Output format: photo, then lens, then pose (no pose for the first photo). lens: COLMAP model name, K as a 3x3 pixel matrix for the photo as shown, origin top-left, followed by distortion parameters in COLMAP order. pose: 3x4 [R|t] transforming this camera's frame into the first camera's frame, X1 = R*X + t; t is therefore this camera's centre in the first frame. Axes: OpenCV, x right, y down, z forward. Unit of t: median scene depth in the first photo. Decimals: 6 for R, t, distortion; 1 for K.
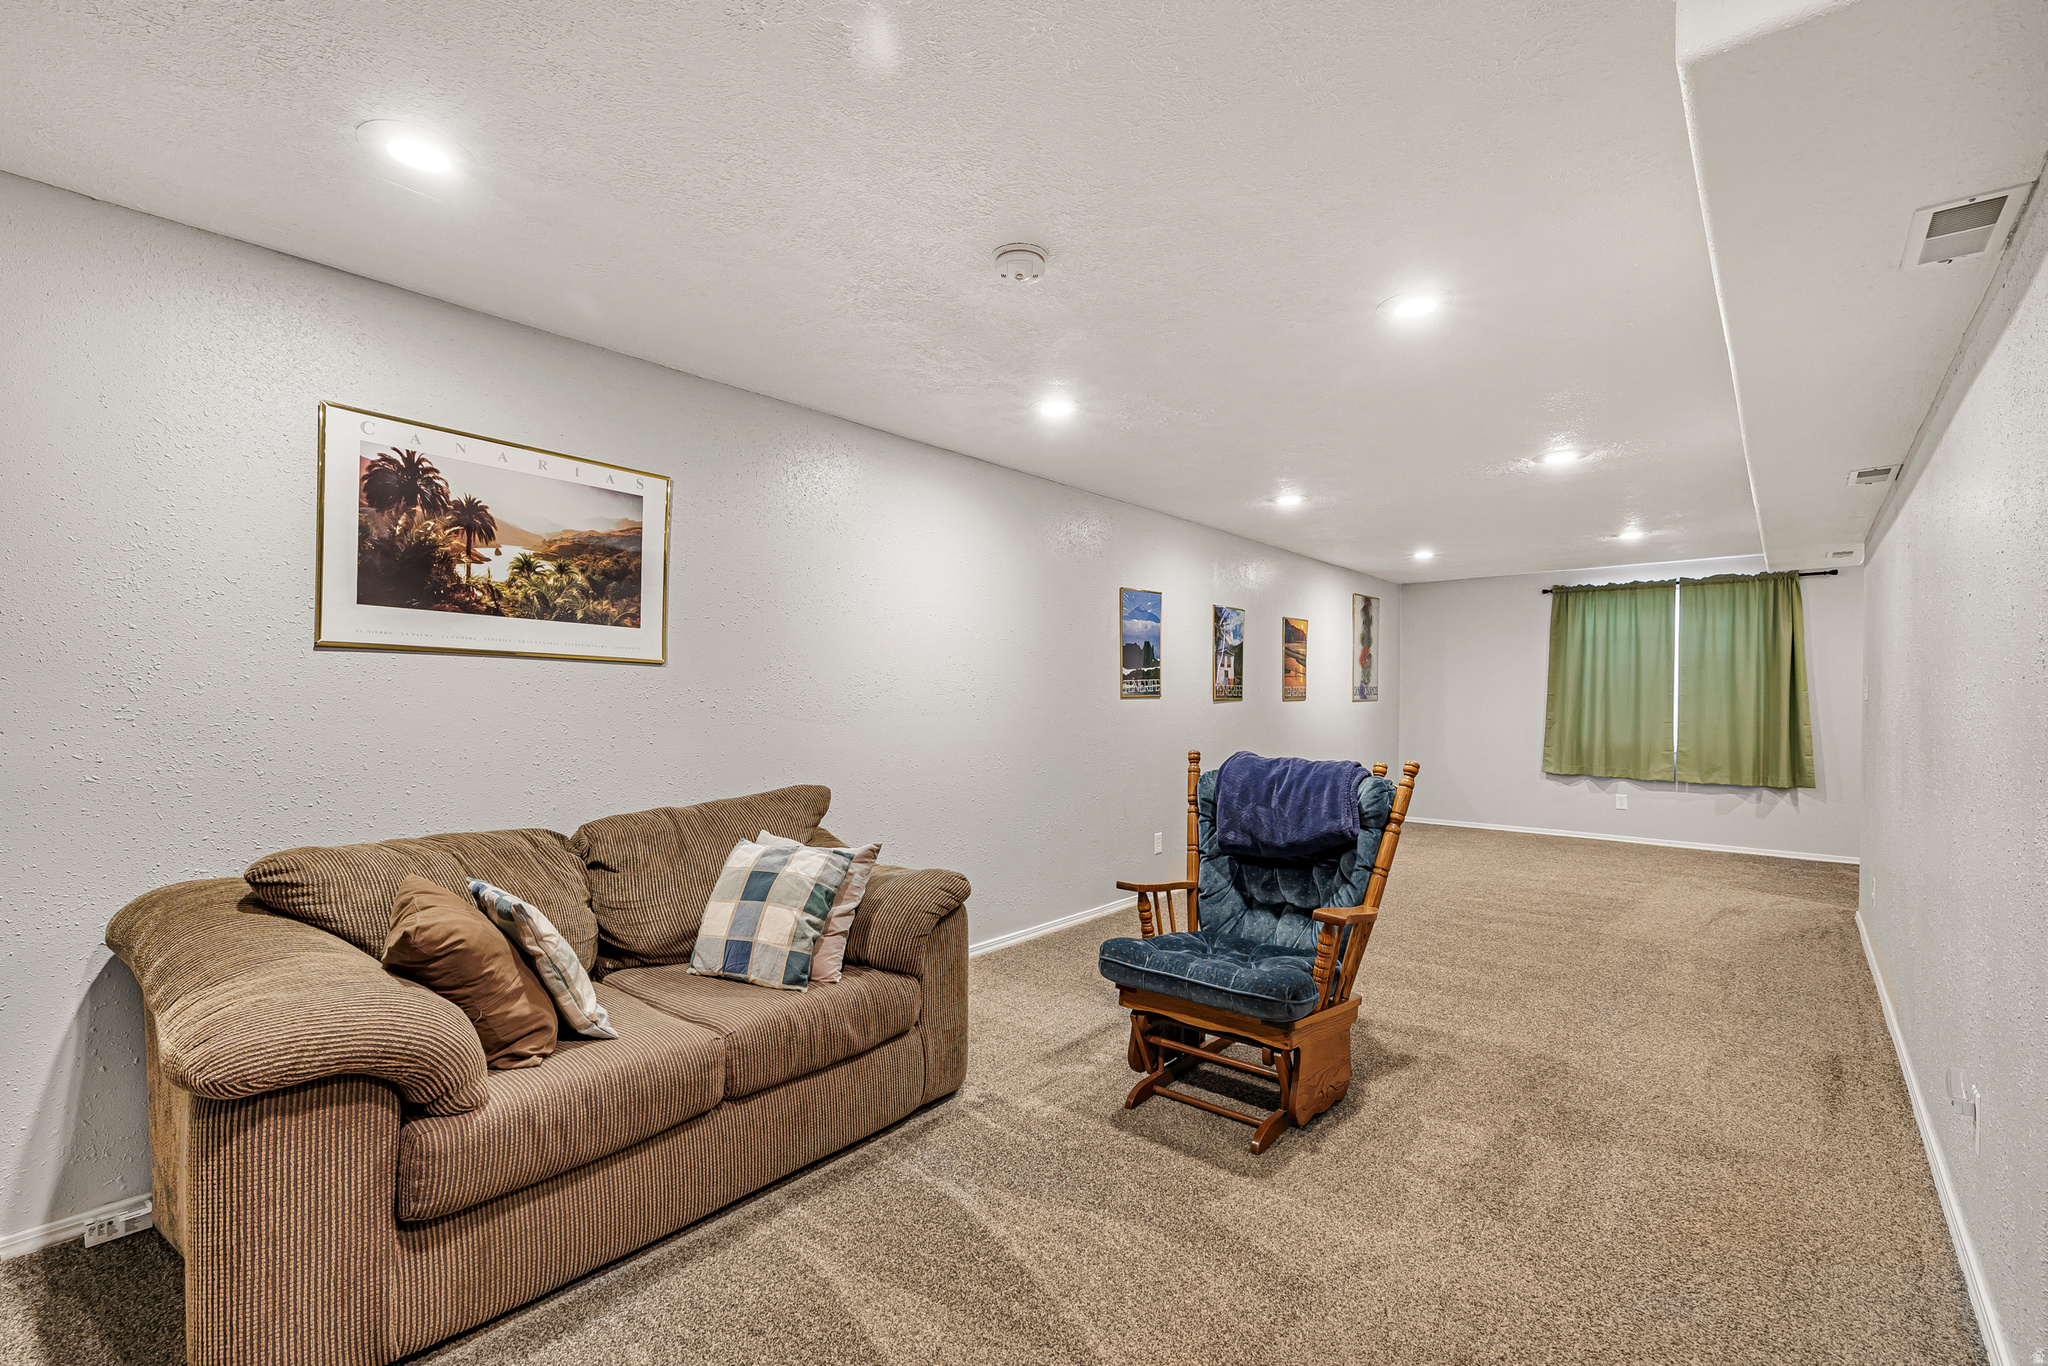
lens RADIAL K [[873.0, 0, 1026.8], [0, 873.0, 685.3], [0, 0, 1]] dist [-0.001619, 0.001140]
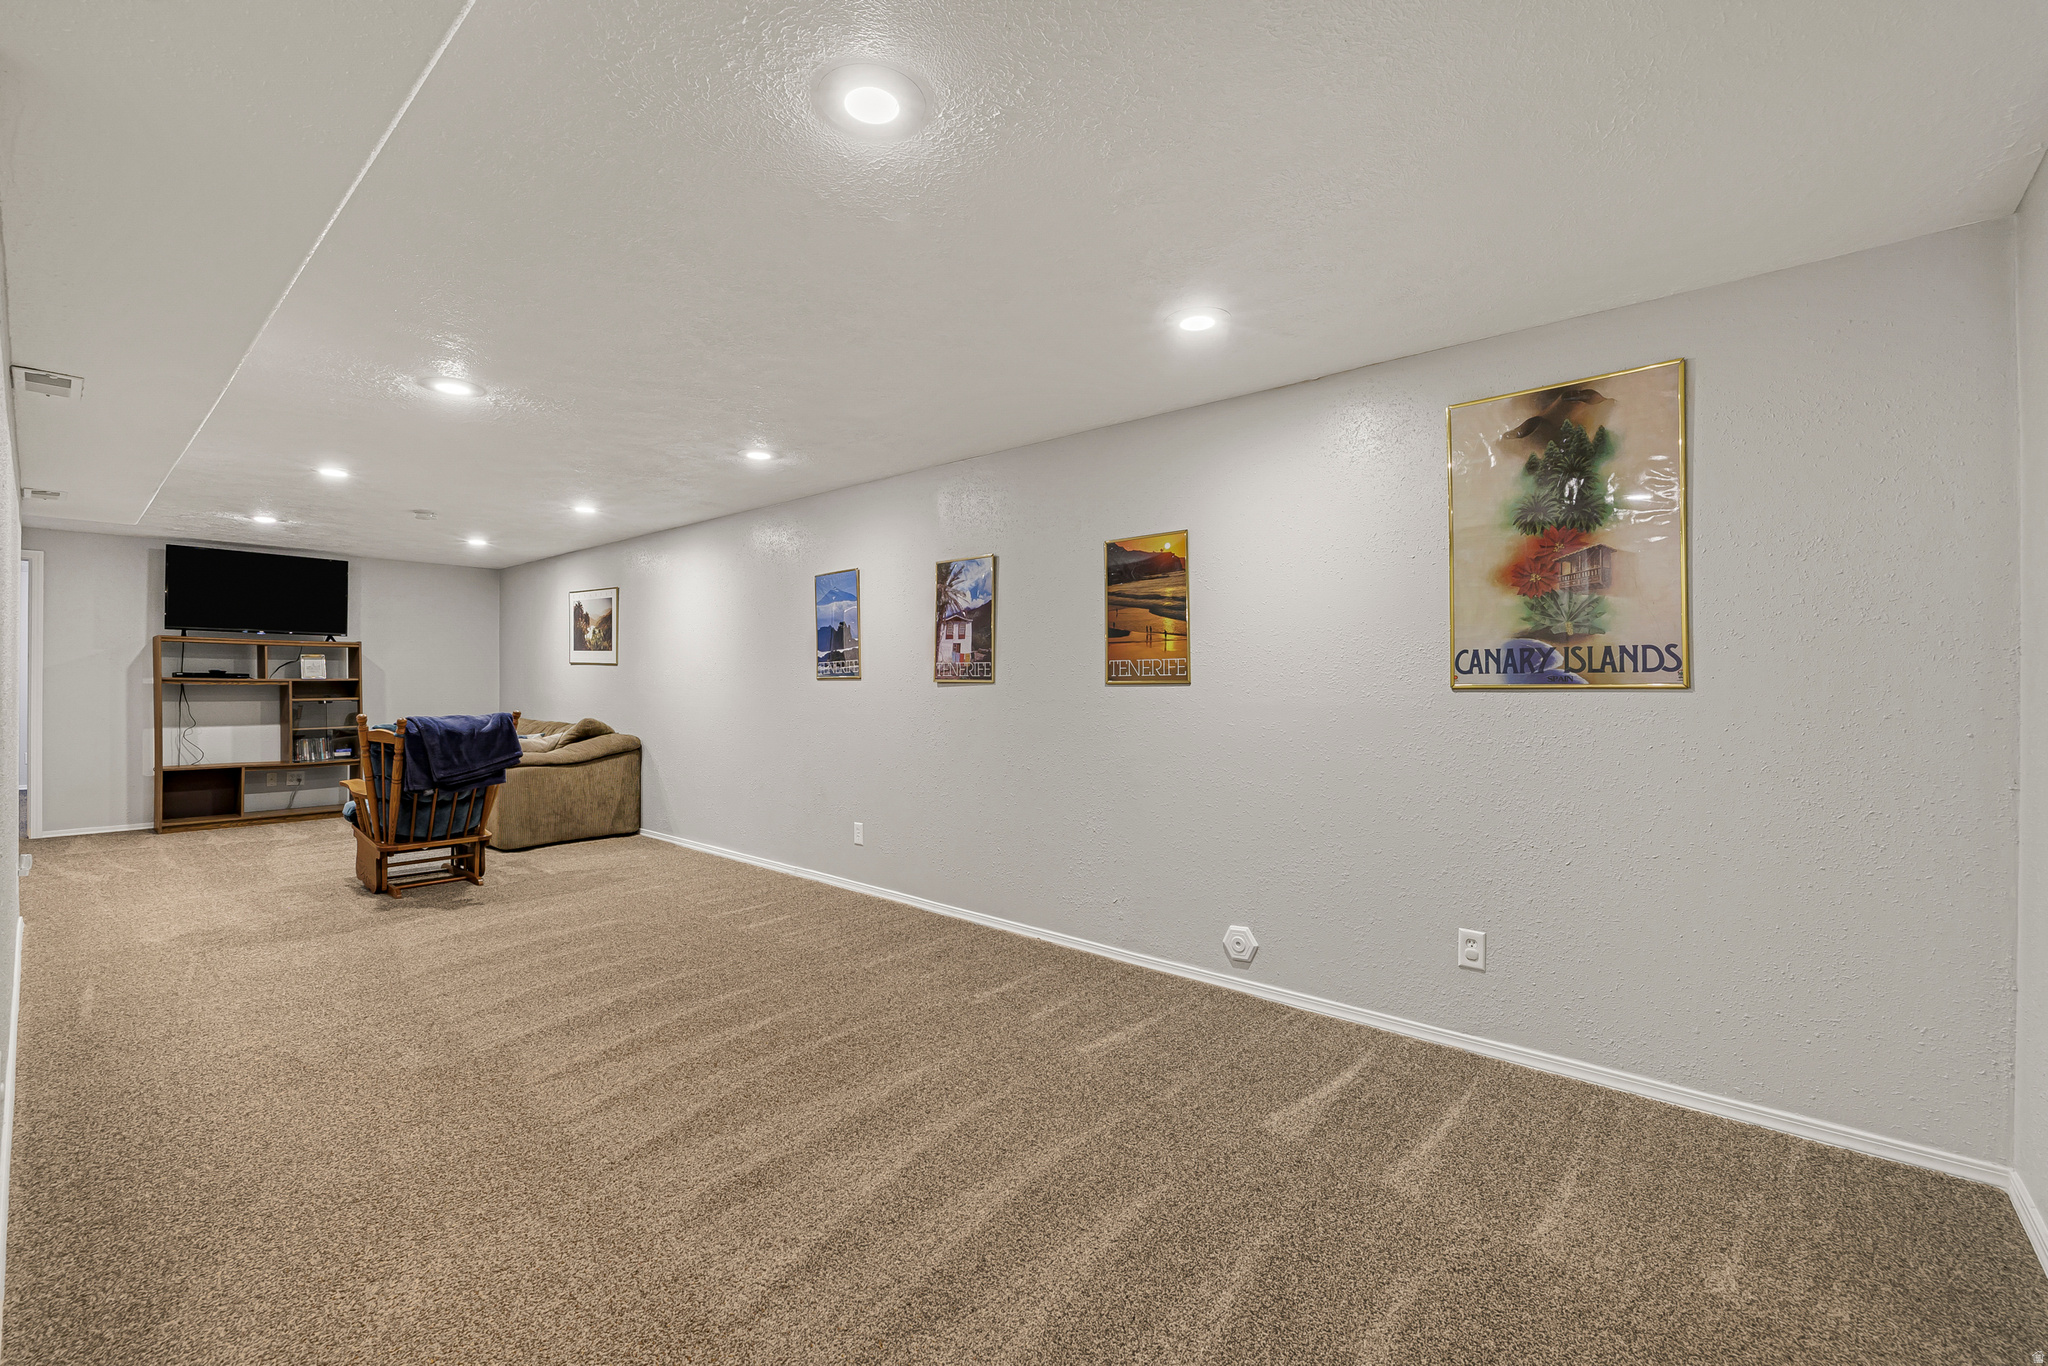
lens RADIAL K [[873.0, 0, 1026.0], [0, 873.0, 683.0], [0, 0, 1]] dist [-0.001619, 0.001140]
pose [[-0.011581, -0.022867, -0.999671, 1.001009], [-0.009972, 0.999691, -0.022751, 0.034714], [0.999883, 0.009705, -0.011805, 1.088618]]
